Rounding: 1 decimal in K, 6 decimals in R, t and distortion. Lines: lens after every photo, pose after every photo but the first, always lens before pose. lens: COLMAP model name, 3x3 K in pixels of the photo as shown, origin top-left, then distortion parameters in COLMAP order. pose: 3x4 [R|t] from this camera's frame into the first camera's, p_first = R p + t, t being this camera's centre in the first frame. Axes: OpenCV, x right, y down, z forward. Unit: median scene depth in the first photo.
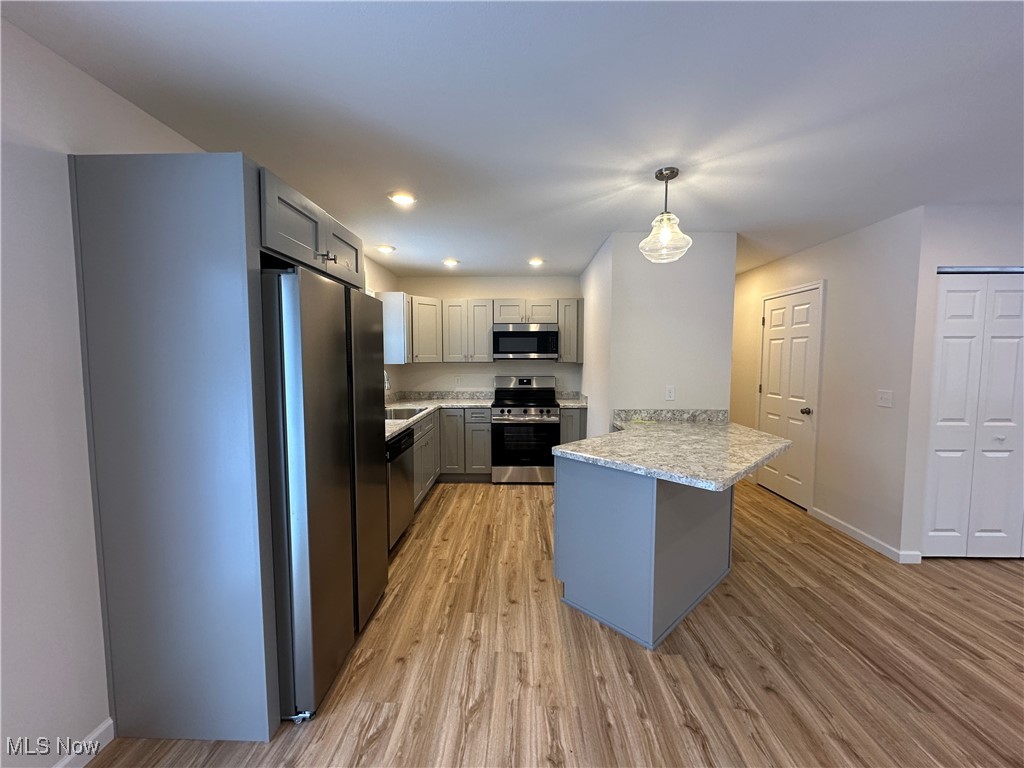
lens RADIAL K [[404.2, 0, 510.3], [0, 404.2, 382.9], [0, 0, 1]] dist [-0.000075, 0.000190]
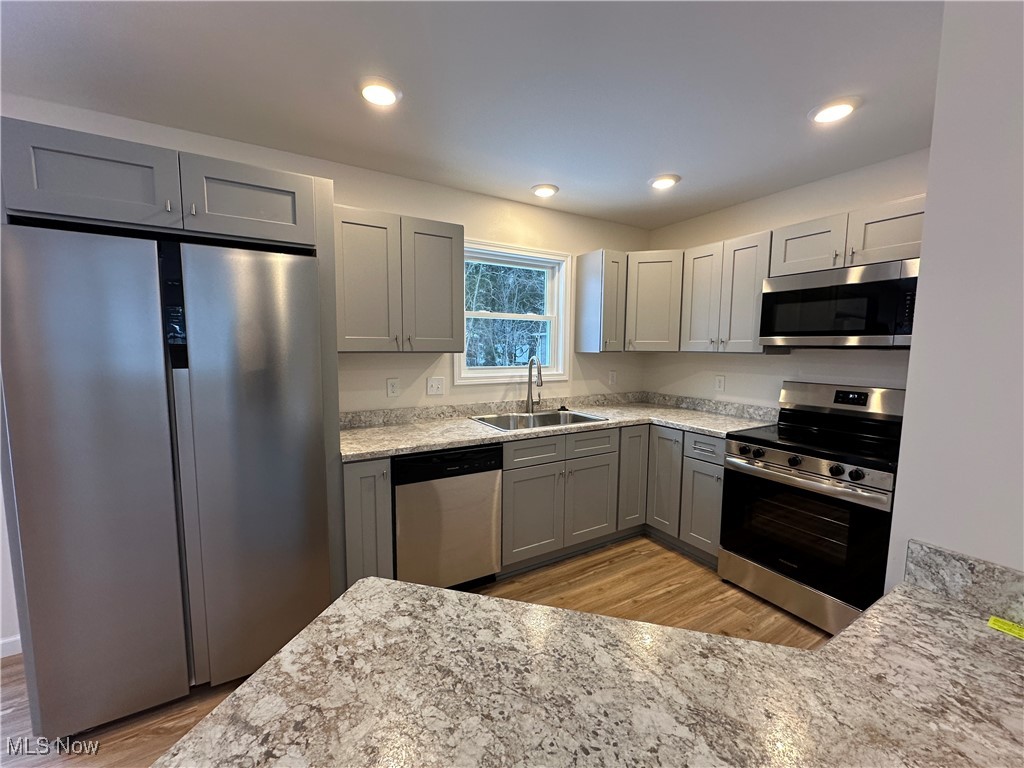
lens RADIAL K [[404.2, 0, 510.3], [0, 404.2, 382.9], [0, 0, 1]] dist [-0.000075, 0.000190]
pose [[0.522575, 0.081670, -0.848673, 0.247895], [-0.059358, 0.996471, 0.059342, -0.026278], [0.850524, 0.019365, 0.525579, 0.475089]]
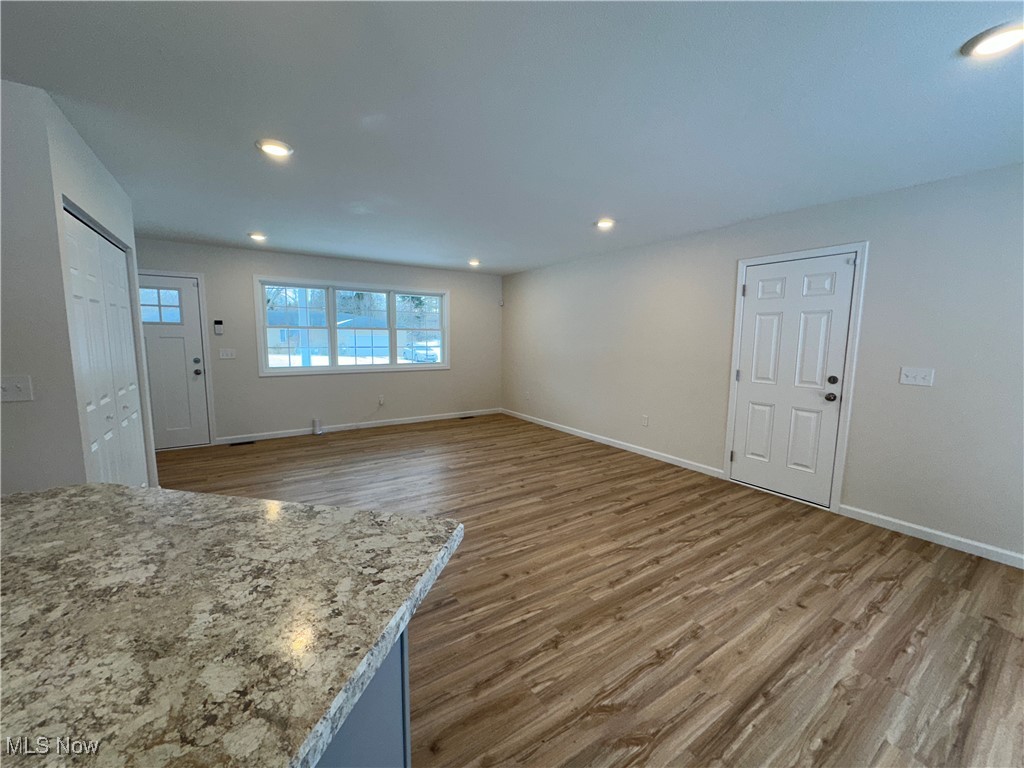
lens RADIAL K [[404.2, 0, 510.3], [0, 404.2, 382.9], [0, 0, 1]] dist [-0.000075, 0.000190]
pose [[-0.575561, -0.101028, 0.811494, -0.003843], [0.039102, 0.987804, 0.150712, -0.021061], [-0.816824, 0.118474, -0.564591, 0.471112]]
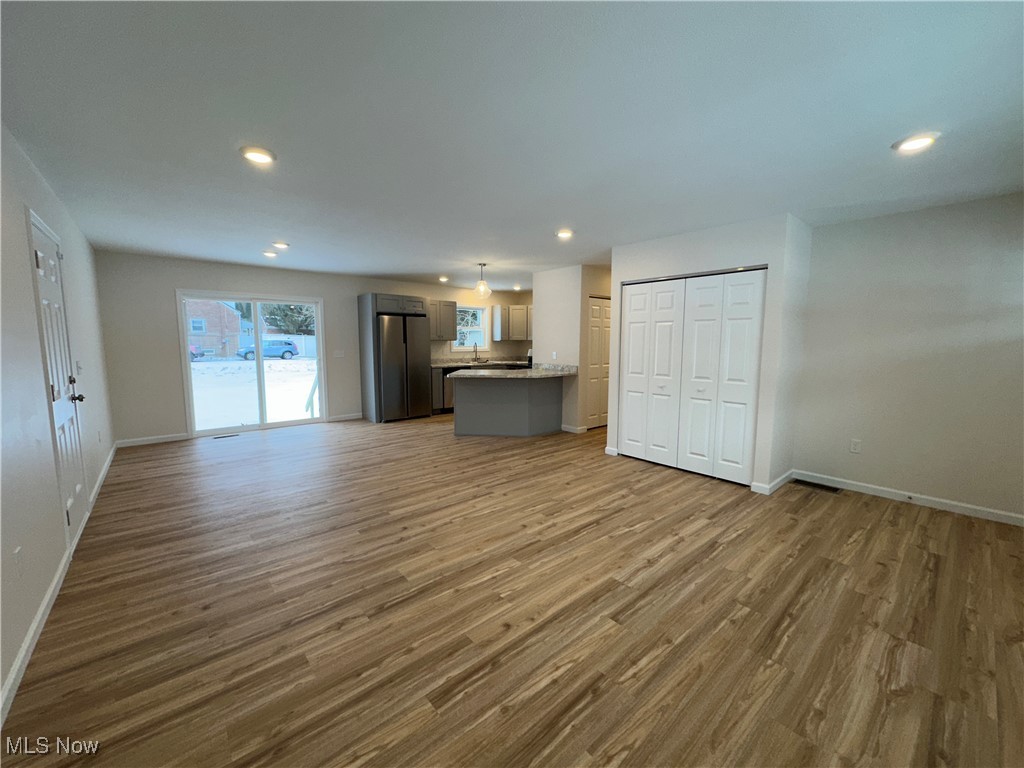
lens RADIAL K [[404.2, 0, 510.3], [0, 404.2, 382.9], [0, 0, 1]] dist [-0.000075, 0.000190]
pose [[0.672944, 0.076231, -0.735755, 1.204028], [-0.045206, 0.997054, 0.061958, 0.033253], [0.738311, -0.008434, 0.674407, -0.300510]]
